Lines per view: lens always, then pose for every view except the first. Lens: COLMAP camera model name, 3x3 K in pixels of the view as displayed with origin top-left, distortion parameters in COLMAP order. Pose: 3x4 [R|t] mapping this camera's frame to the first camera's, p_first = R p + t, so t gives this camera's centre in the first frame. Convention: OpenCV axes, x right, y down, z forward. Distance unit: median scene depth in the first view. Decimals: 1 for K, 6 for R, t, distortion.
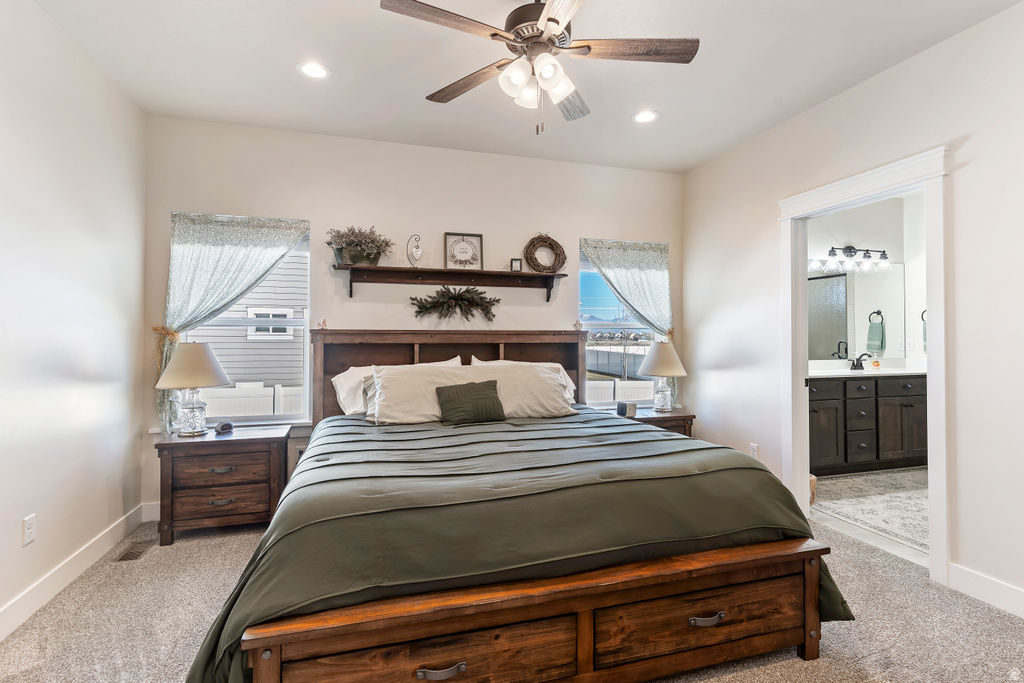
lens RADIAL K [[489.8, 0, 505.8], [0, 489.8, 335.9], [0, 0, 1]] dist [0.007053, -0.001967]
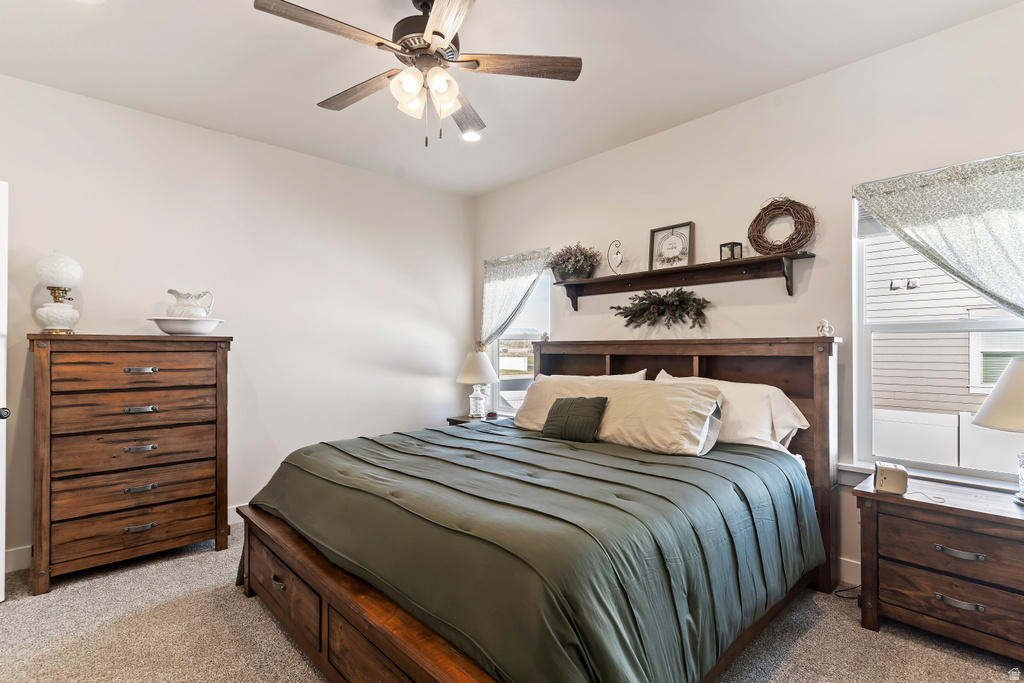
lens RADIAL K [[489.8, 0, 508.0], [0, 489.8, 346.6], [0, 0, 1]] dist [0.007053, -0.001967]
pose [[0.447201, -0.004393, -0.894423, 0.548326], [0.003818, 0.999988, -0.003002, 0.001745], [0.894425, -0.002073, 0.447213, 0.365999]]
